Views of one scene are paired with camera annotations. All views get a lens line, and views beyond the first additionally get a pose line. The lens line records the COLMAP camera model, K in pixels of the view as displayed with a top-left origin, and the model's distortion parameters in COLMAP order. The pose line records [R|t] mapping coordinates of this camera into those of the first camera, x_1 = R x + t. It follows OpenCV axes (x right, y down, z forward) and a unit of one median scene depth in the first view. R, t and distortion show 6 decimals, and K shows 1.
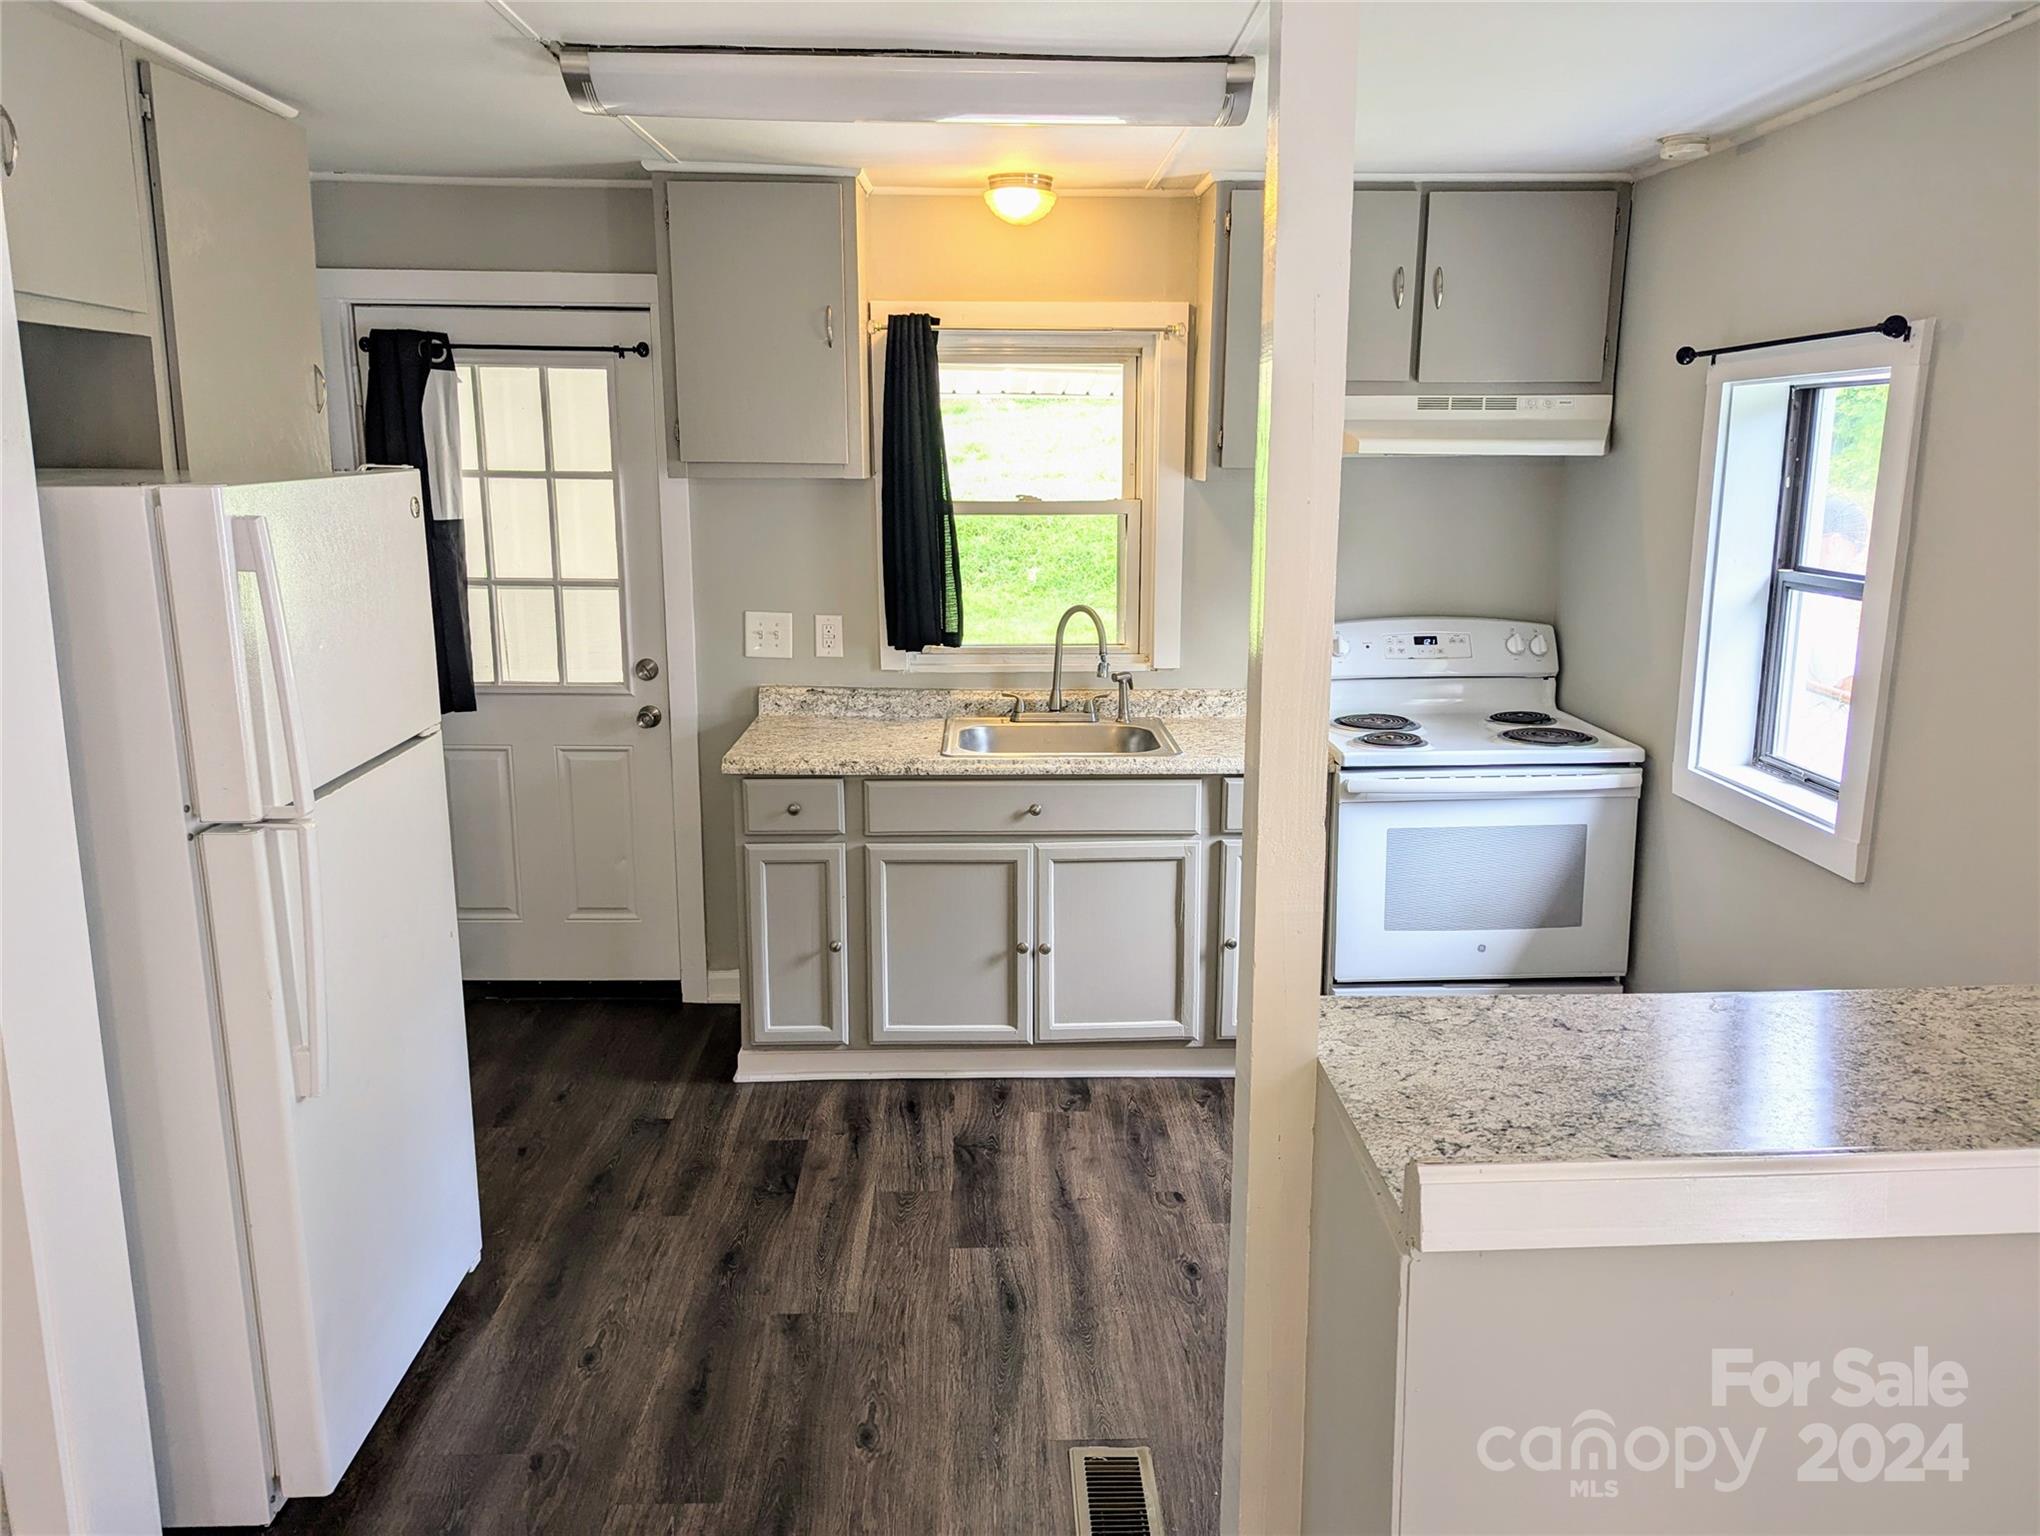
lens RADIAL K [[1443.3, 0, 1029.2], [0, 1443.3, 768.4], [0, 0, 1]] dist [0.061197, -0.069176]
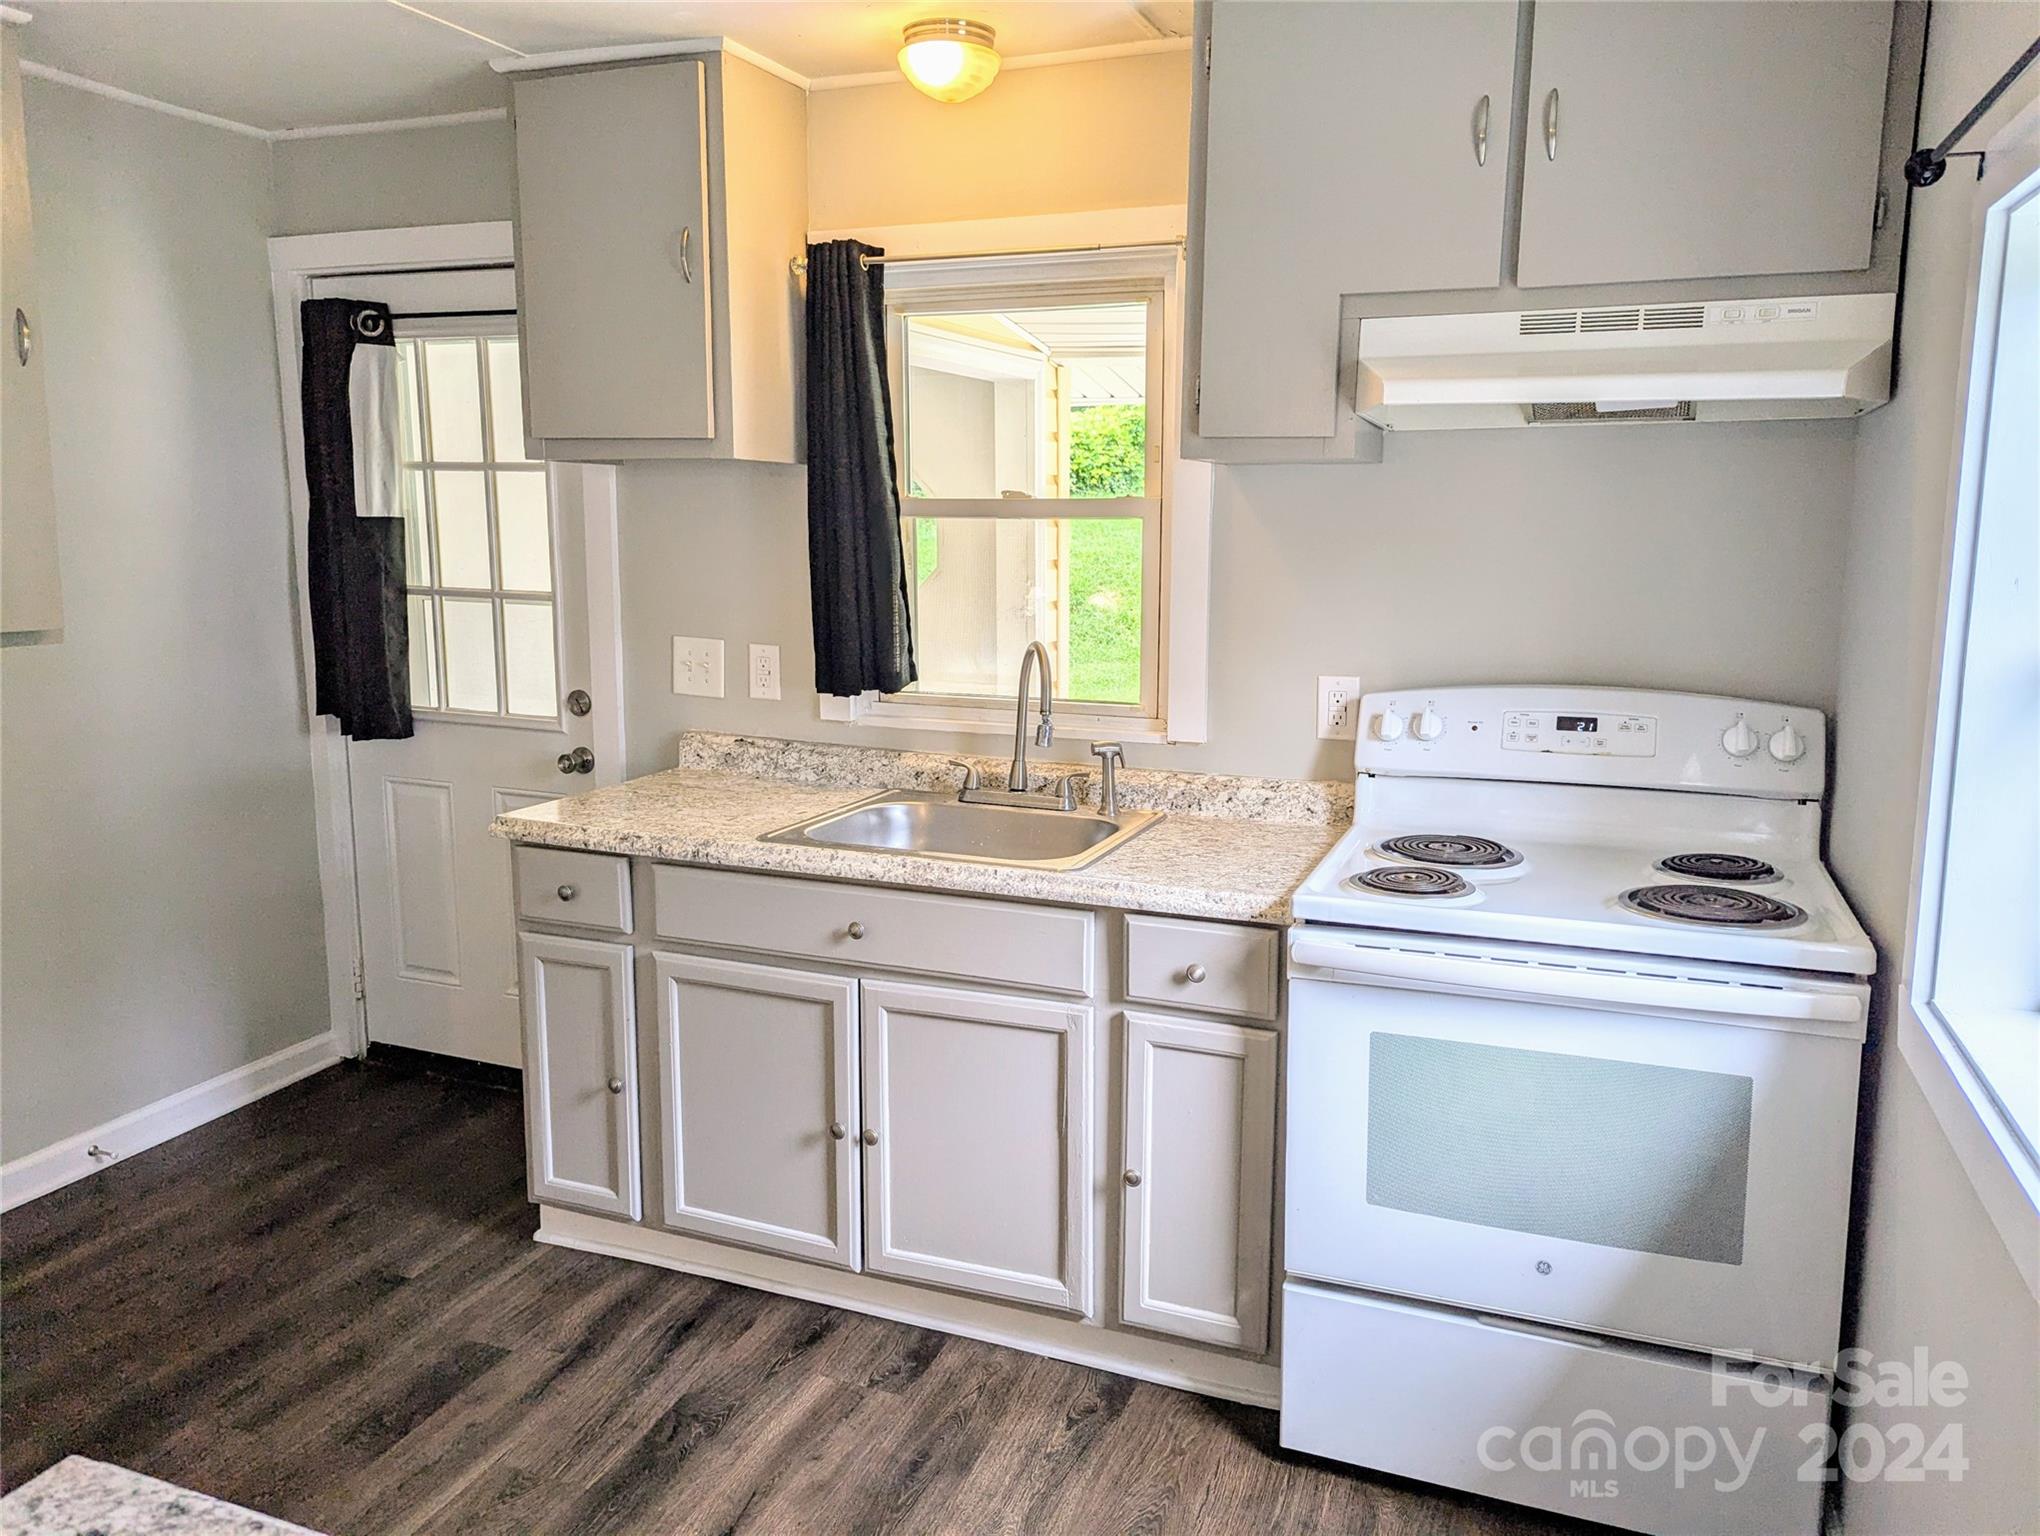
lens RADIAL K [[1443.3, 0, 1029.2], [0, 1443.3, 768.4], [0, 0, 1]] dist [0.061197, -0.069176]
pose [[0.921076, 0.071976, -0.382674, 0.315237], [-0.090393, 0.995444, -0.030340, -0.032114], [0.378746, 0.062536, 0.923385, 0.372734]]
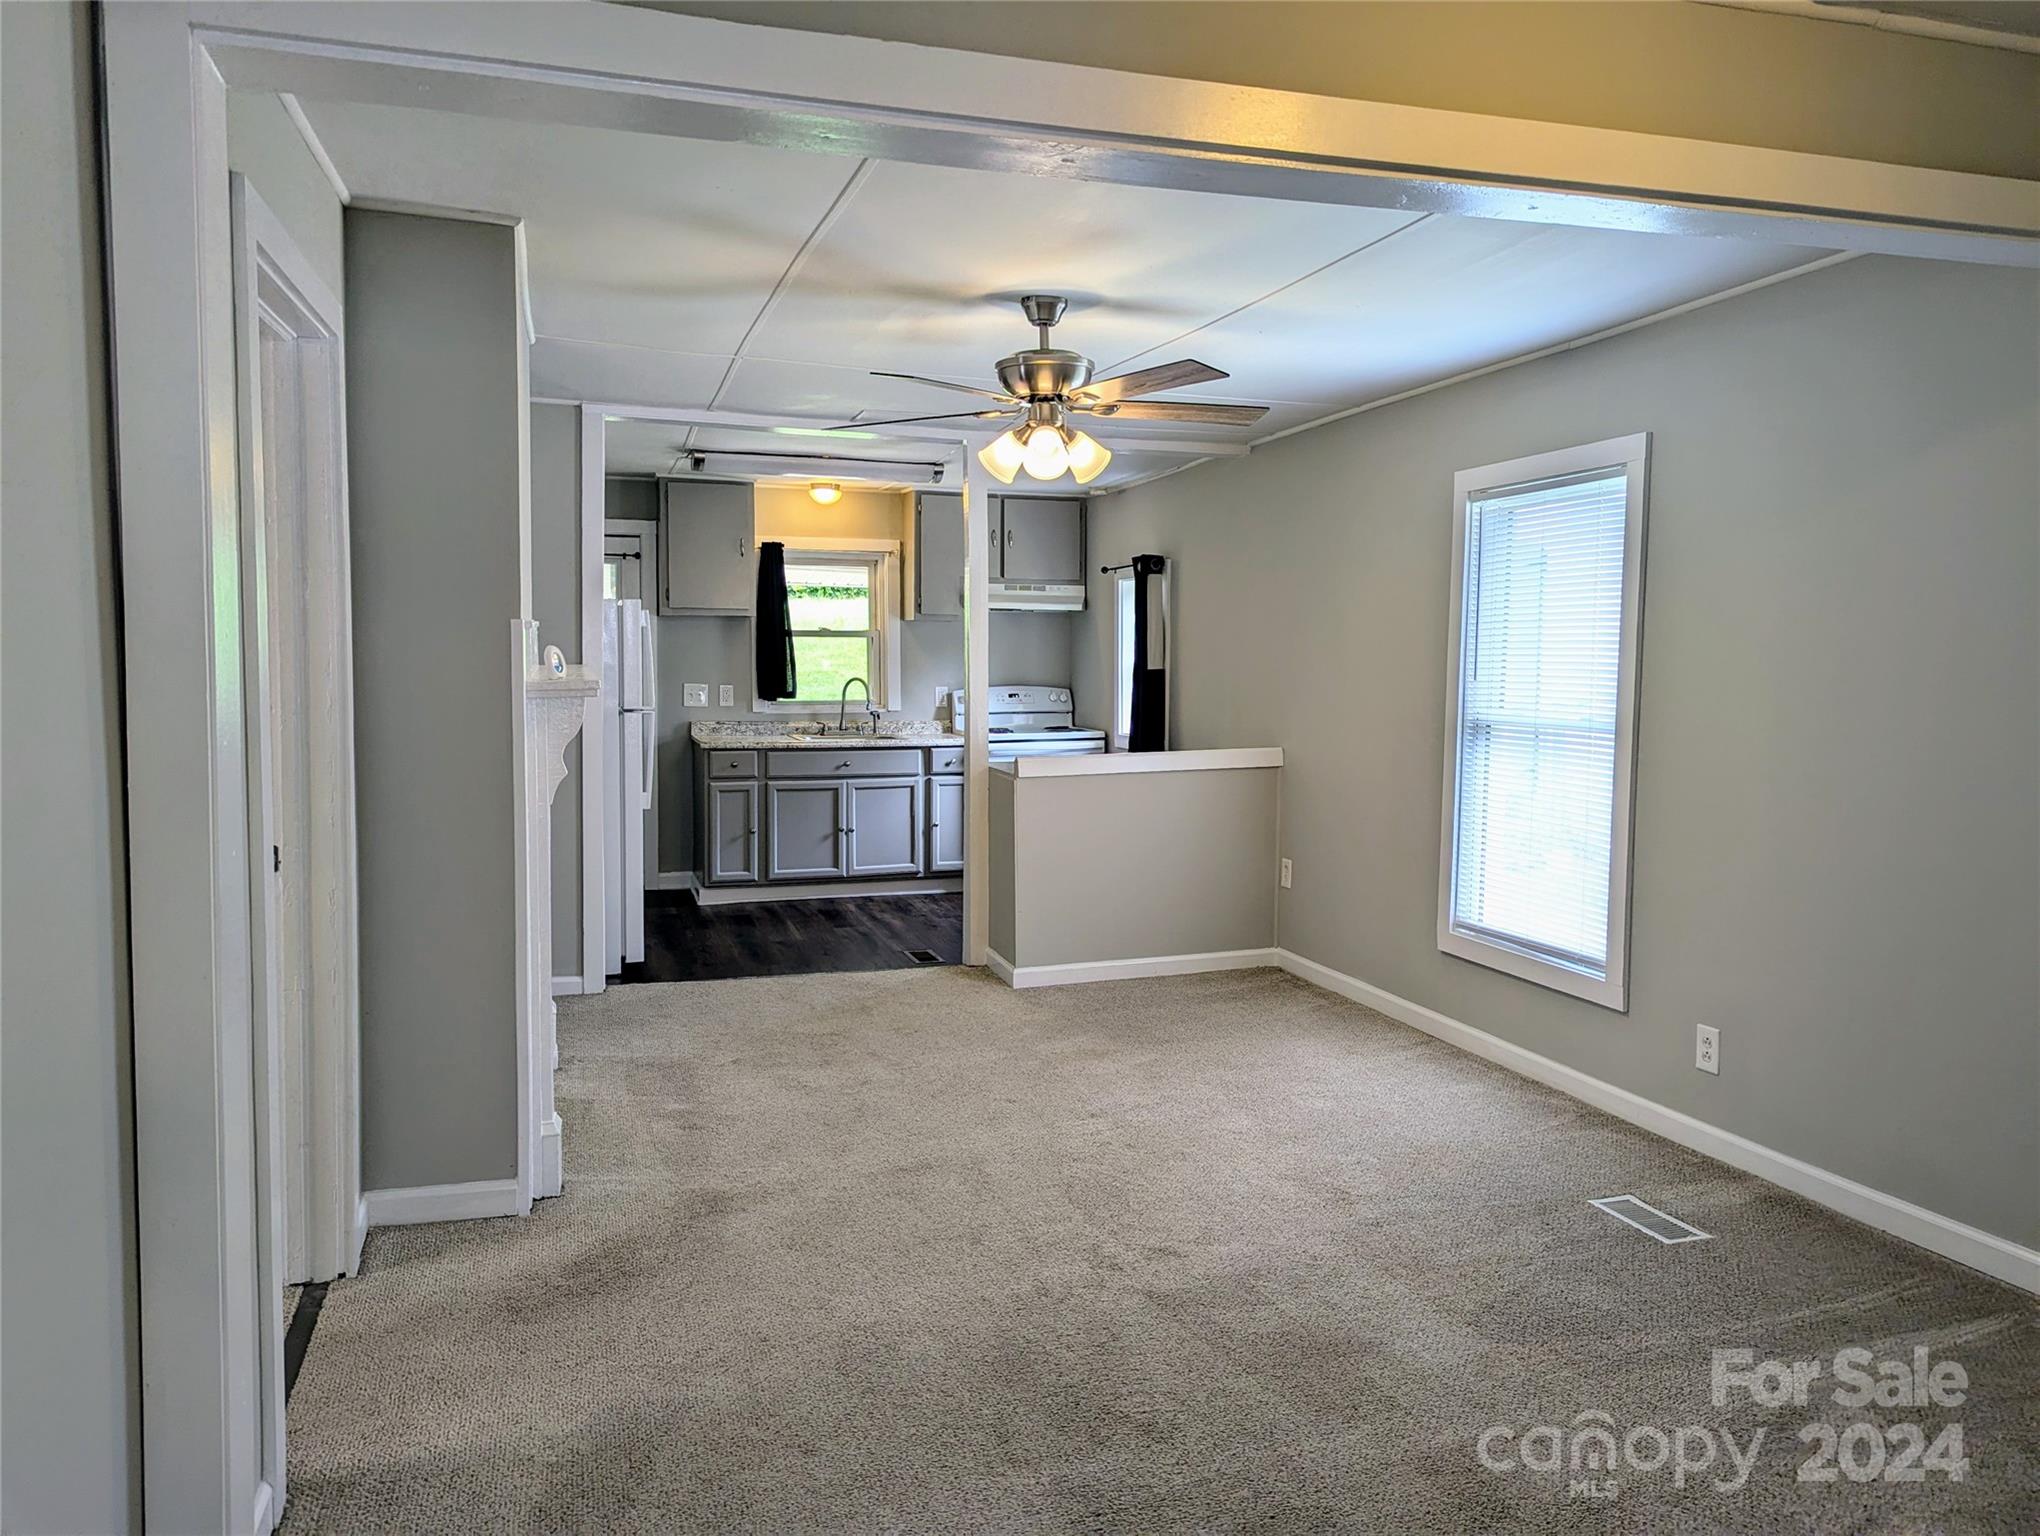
lens RADIAL K [[1443.3, 0, 1029.2], [0, 1443.3, 768.4], [0, 0, 1]] dist [0.061197, -0.069176]
pose [[0.961522, -0.017931, 0.274142, -0.310789], [0.055187, 0.990134, -0.128800, 0.313890], [-0.269128, 0.138973, 0.953025, -1.093499]]
